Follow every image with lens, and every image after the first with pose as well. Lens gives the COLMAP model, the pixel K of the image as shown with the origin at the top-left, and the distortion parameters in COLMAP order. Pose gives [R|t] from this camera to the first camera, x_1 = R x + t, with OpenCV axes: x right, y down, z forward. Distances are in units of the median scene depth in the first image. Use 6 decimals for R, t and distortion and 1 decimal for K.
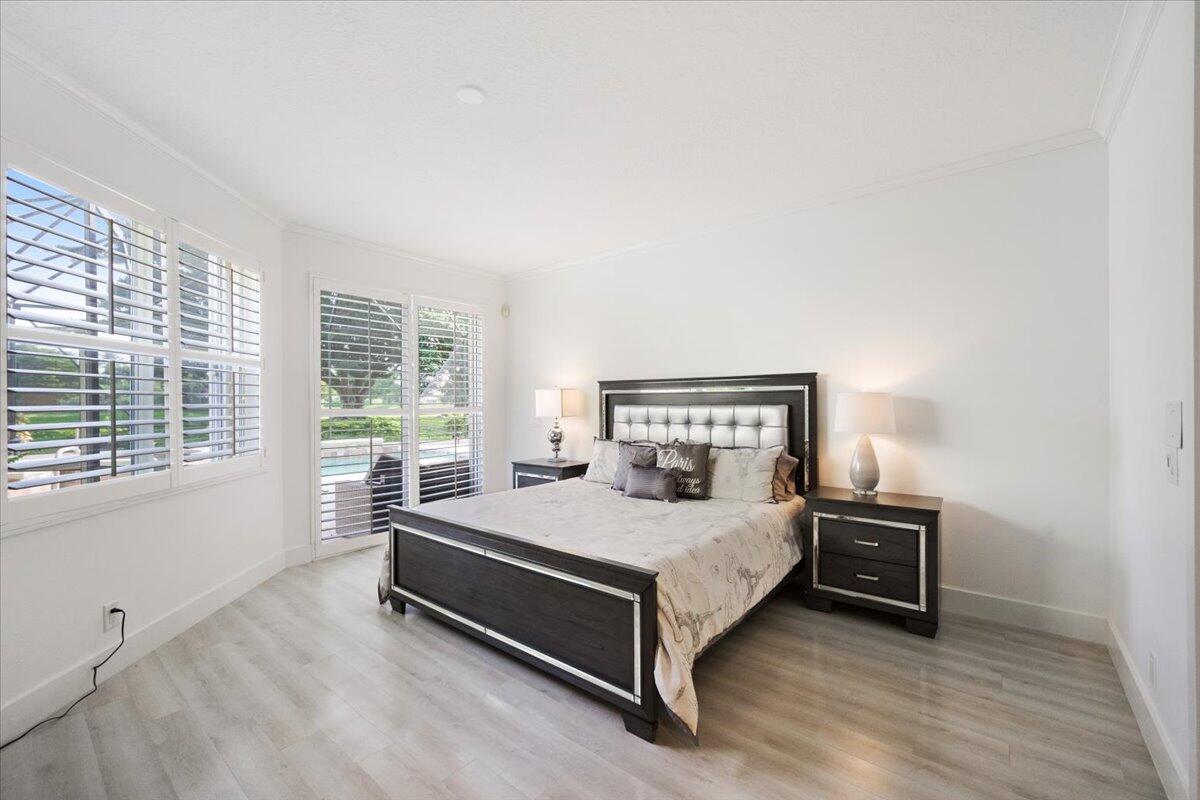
lens RADIAL K [[494.8, 0, 601.7], [0, 494.8, 394.6], [0, 0, 1]] dist [0.000031, -0.000307]
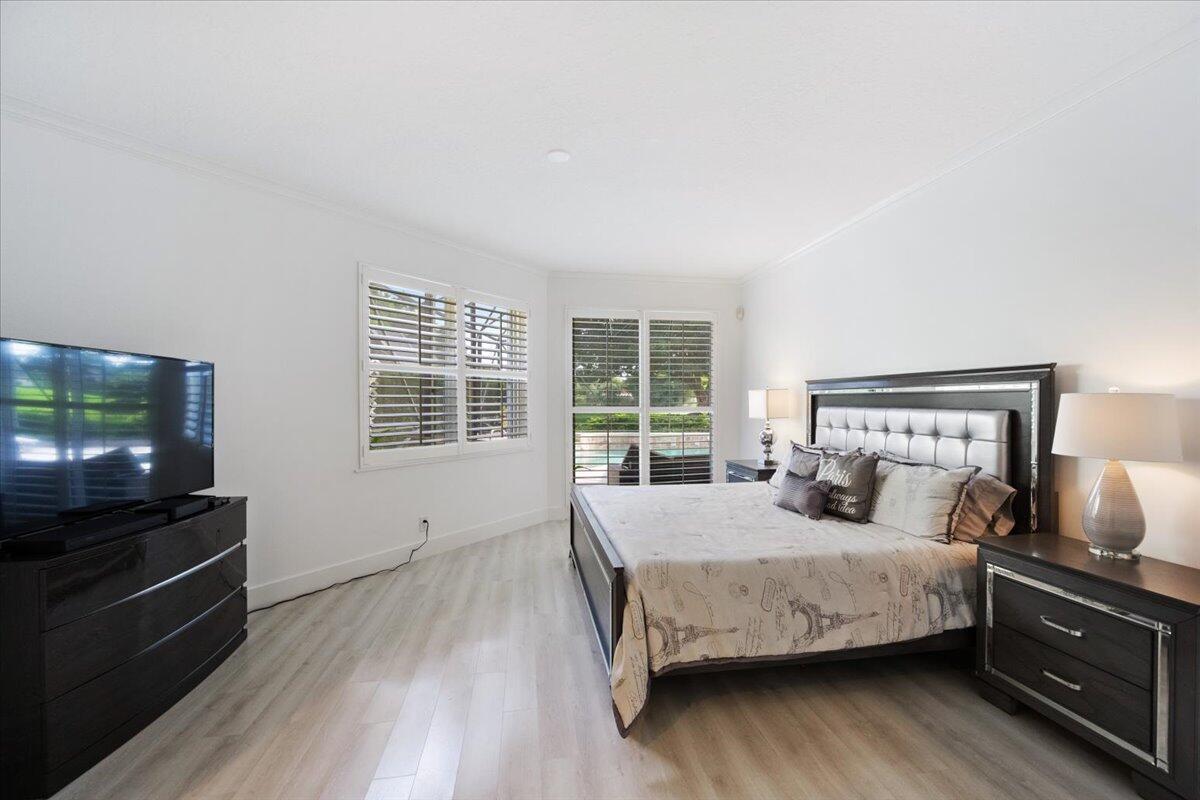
lens RADIAL K [[477.0, 0, 600.0], [0, 477.0, 400.0], [0, 0, 1]] dist [-0.001352, -0.000149]
pose [[0.743547, 0.003884, -0.668673, 0.412777], [0.006100, 0.999902, 0.012590, -0.006301], [0.668656, -0.013440, 0.743450, 0.115409]]
